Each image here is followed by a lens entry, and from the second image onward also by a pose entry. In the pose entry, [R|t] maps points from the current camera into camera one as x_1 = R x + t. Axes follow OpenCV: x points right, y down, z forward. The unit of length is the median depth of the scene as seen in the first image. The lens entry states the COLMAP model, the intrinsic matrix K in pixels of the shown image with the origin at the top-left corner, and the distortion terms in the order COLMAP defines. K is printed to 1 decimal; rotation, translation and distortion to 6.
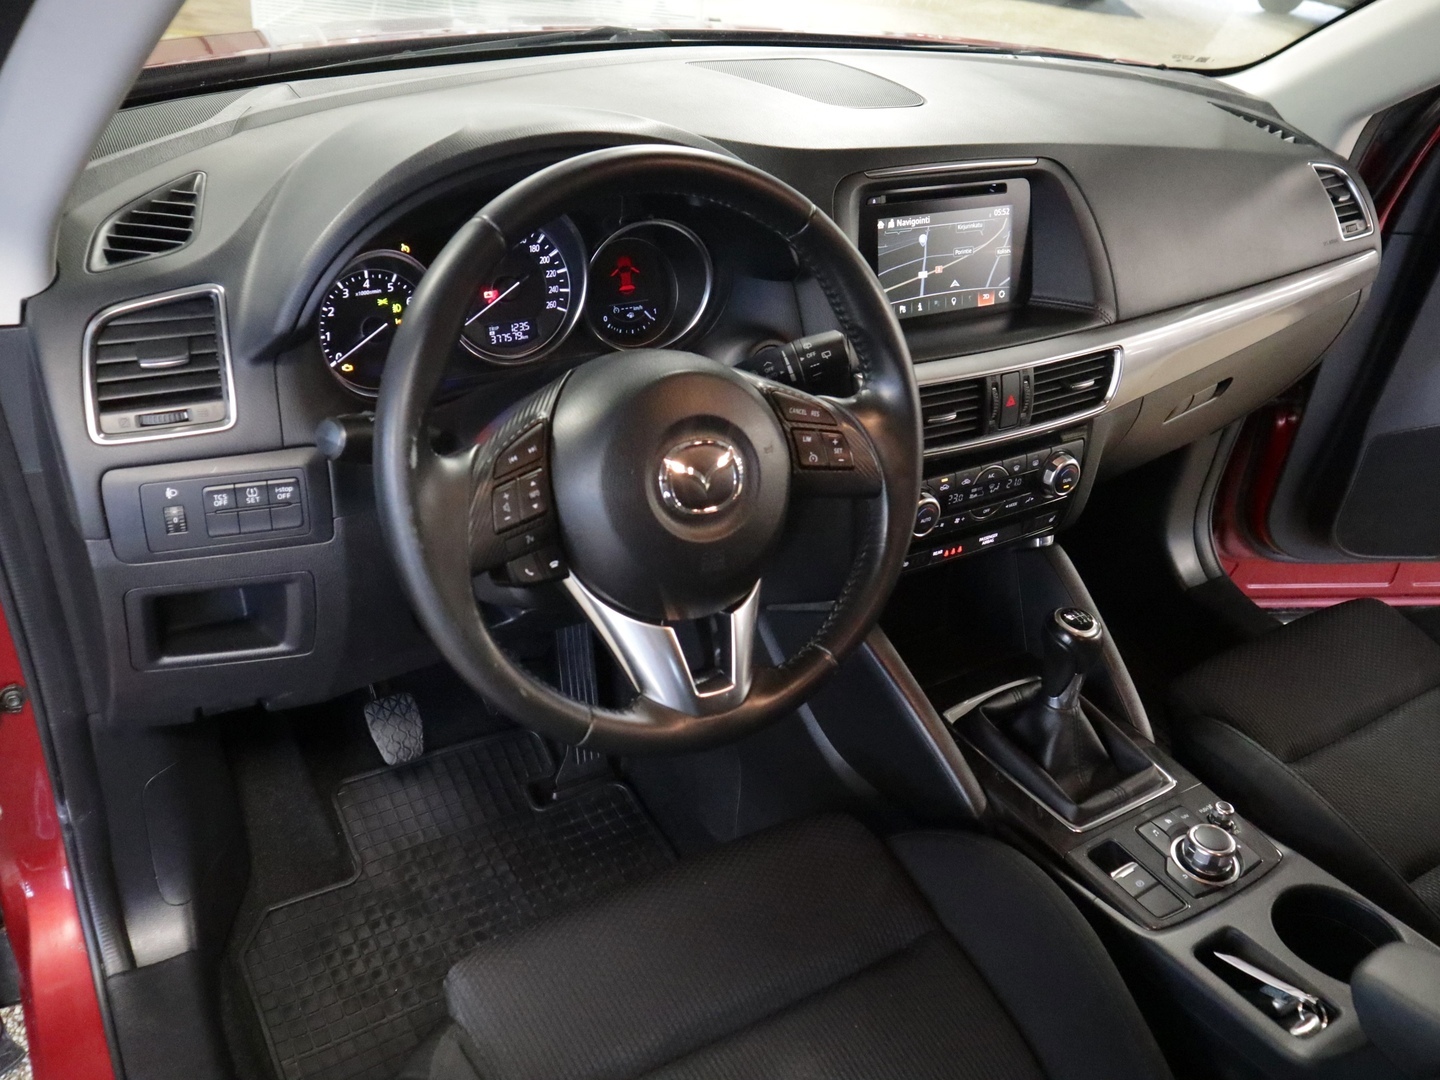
lens RADIAL K [[1240.3, 0, 721.4], [0, 1240.3, 540.2], [0, 0, 1]] dist [-0.067287, 0.024846]
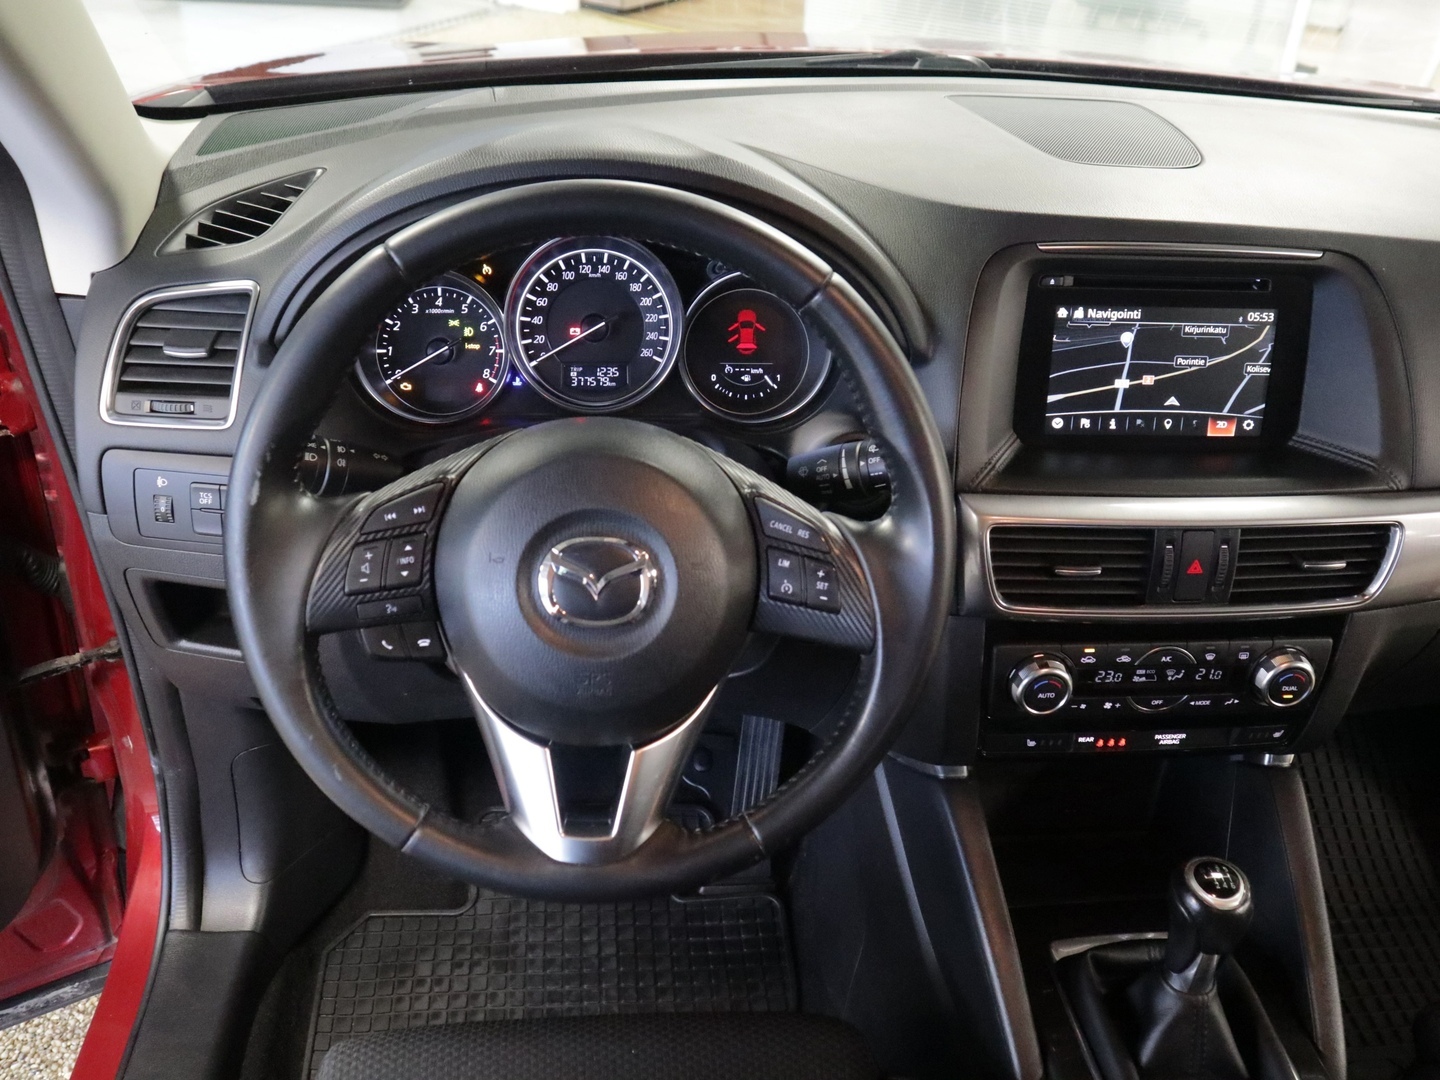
lens RADIAL K [[1305.0, 0, 722.5], [0, 1305.0, 534.5], [0, 0, 1]] dist [-0.057834, 0.013994]
pose [[0.891550, 0.198274, -0.407218, 0.301415], [-0.214017, 0.976805, 0.007044, -0.078283], [0.399169, 0.080871, 0.913304, 0.174597]]
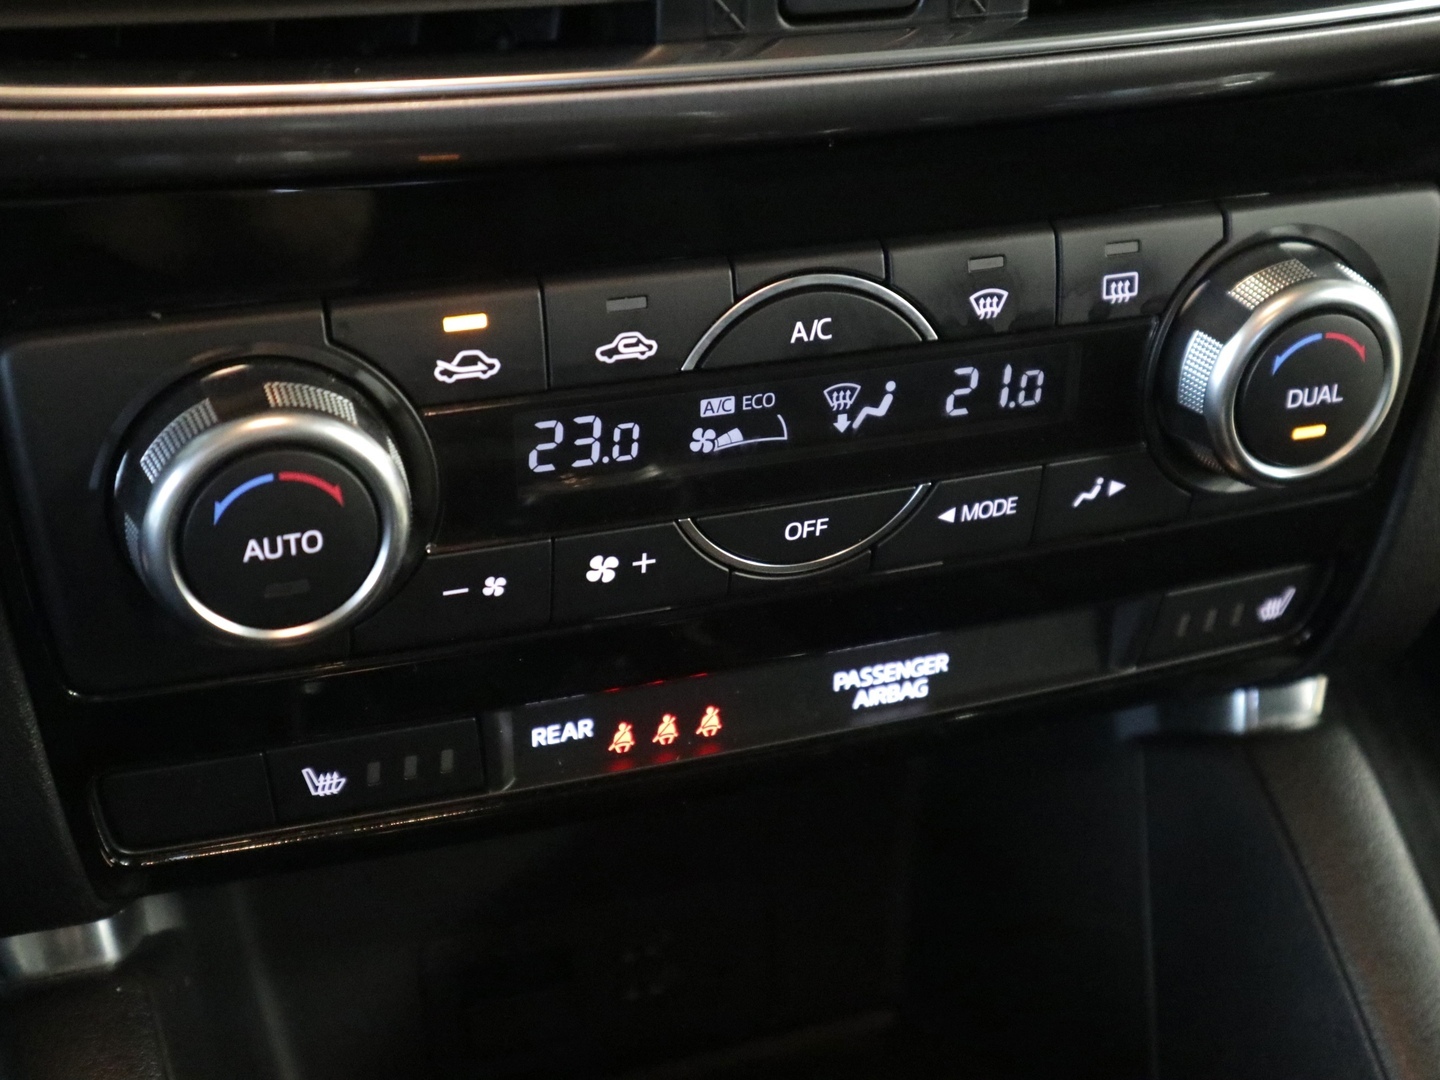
lens RADIAL K [[1986.6, 0, 720.9], [0, 1986.6, 537.8], [0, 0, 1]] dist [-0.002189, 0.000000]
pose [[0.975533, 0.070113, -0.208374, 0.283529], [-0.076086, 0.996885, -0.020781, -0.016629], [0.206268, 0.036127, 0.977828, 0.767098]]
